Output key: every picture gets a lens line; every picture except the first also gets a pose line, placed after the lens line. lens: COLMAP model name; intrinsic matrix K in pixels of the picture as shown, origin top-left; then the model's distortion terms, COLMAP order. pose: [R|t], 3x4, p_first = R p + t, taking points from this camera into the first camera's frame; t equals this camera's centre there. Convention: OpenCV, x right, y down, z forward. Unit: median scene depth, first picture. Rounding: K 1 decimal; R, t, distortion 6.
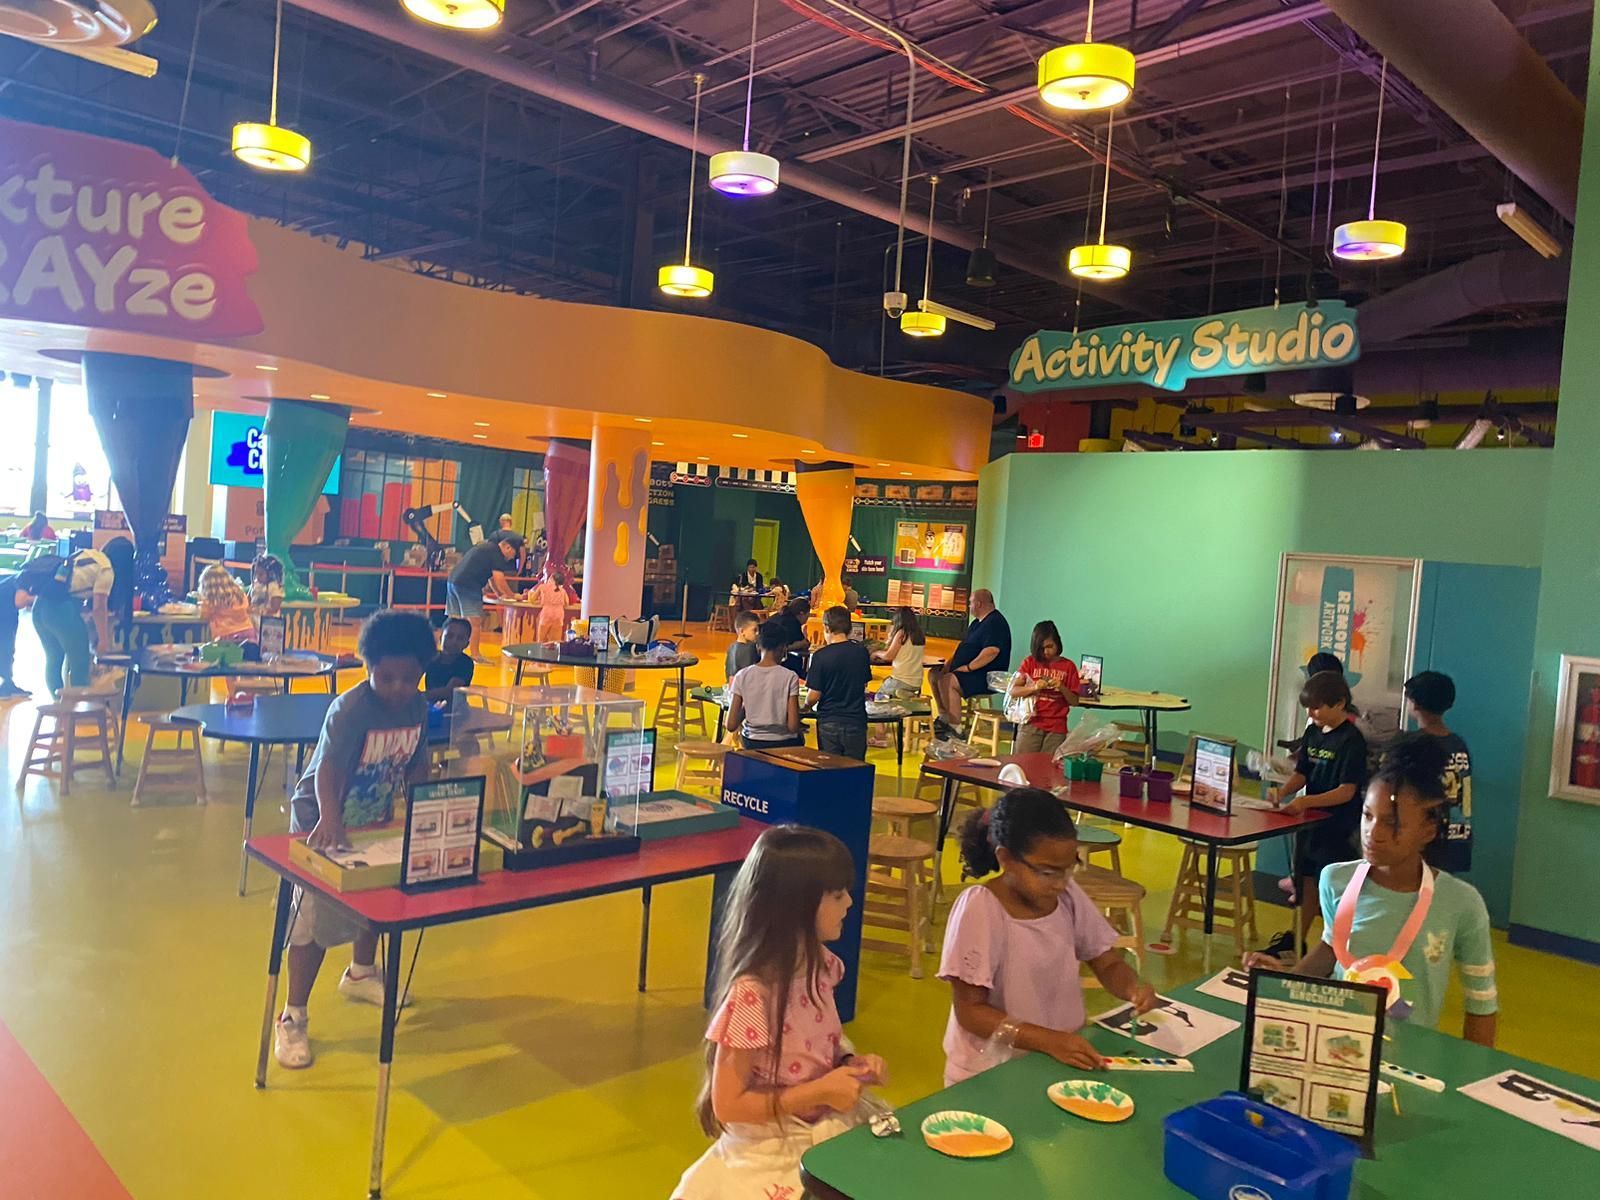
lens RADIAL K [[1184.0, 0, 798.3], [0, 1184.0, 597.7], [0, 0, 1]] dist [0.007767, 0.001085]
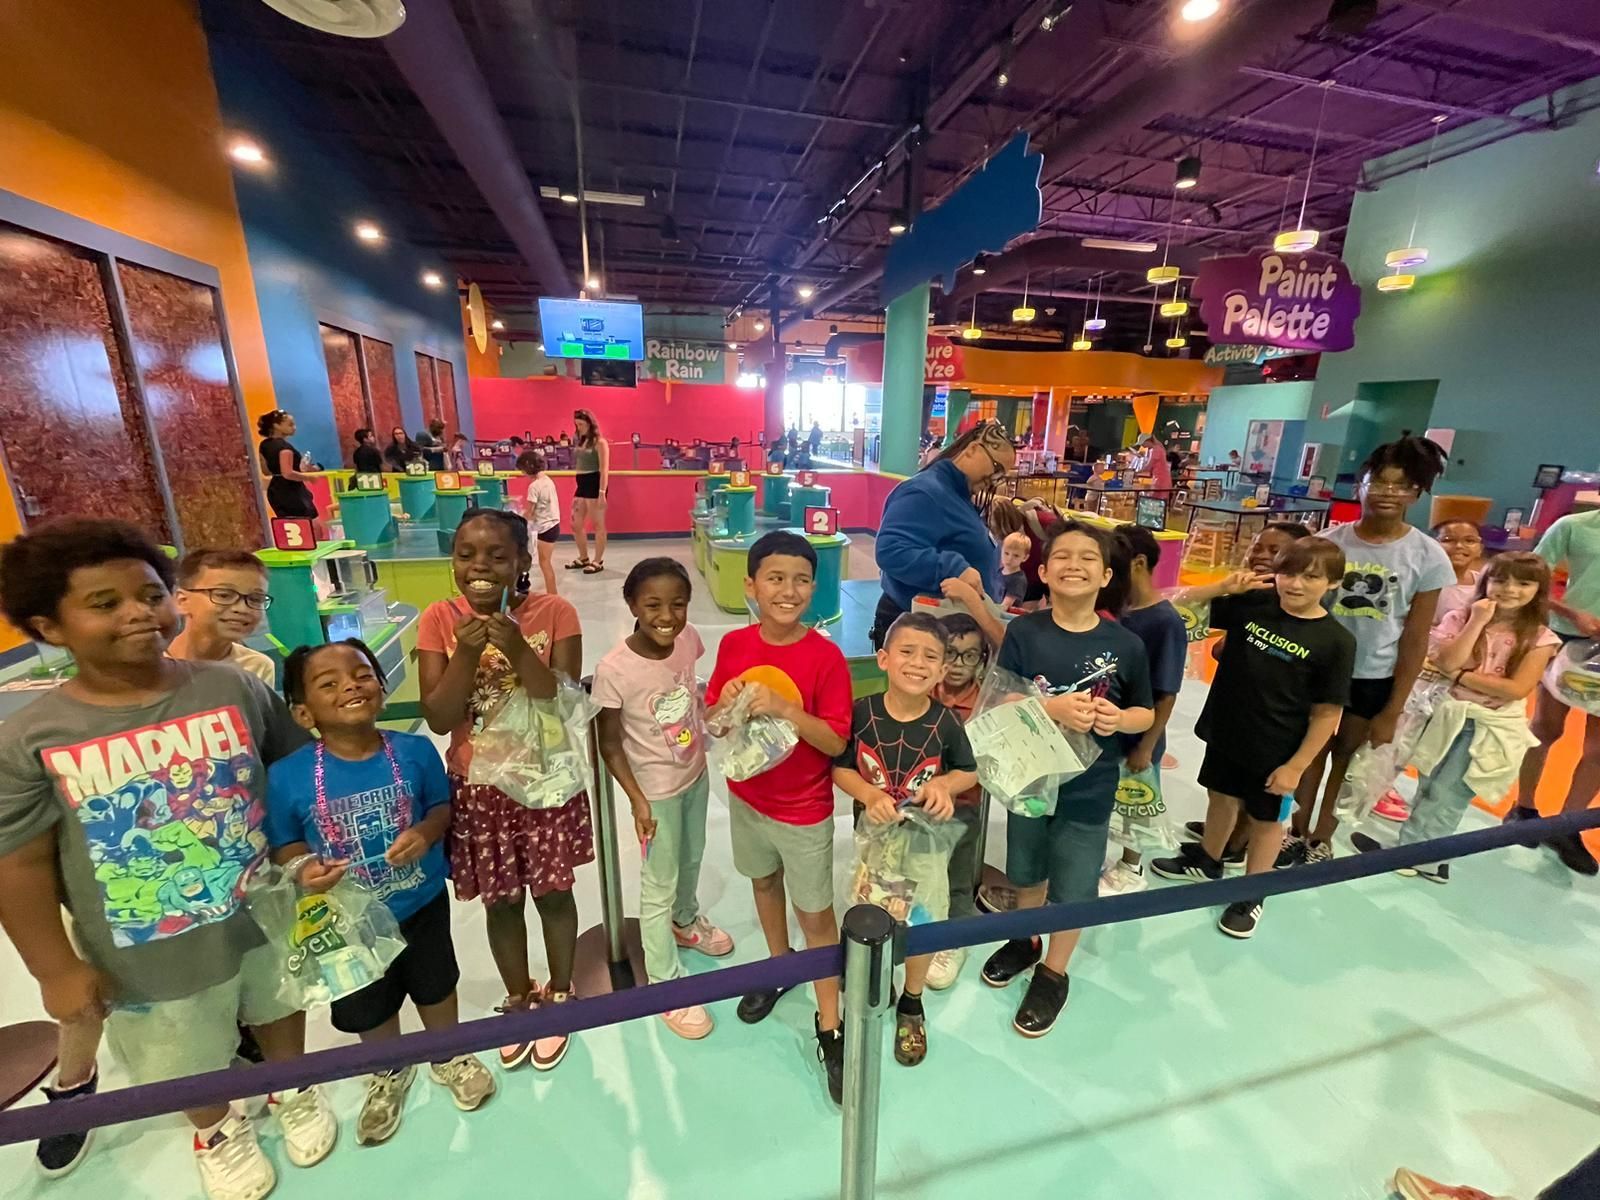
lens RADIAL K [[640.7, 0, 802.3], [0, 640.7, 601.6], [0, 0, 1]] dist [0.001434, 0.000022]
pose [[0.860325, 0.082279, -0.503061, 0.122156], [0.021615, 0.980111, 0.197269, 0.041800], [0.509287, -0.180589, 0.841436, -0.658563]]
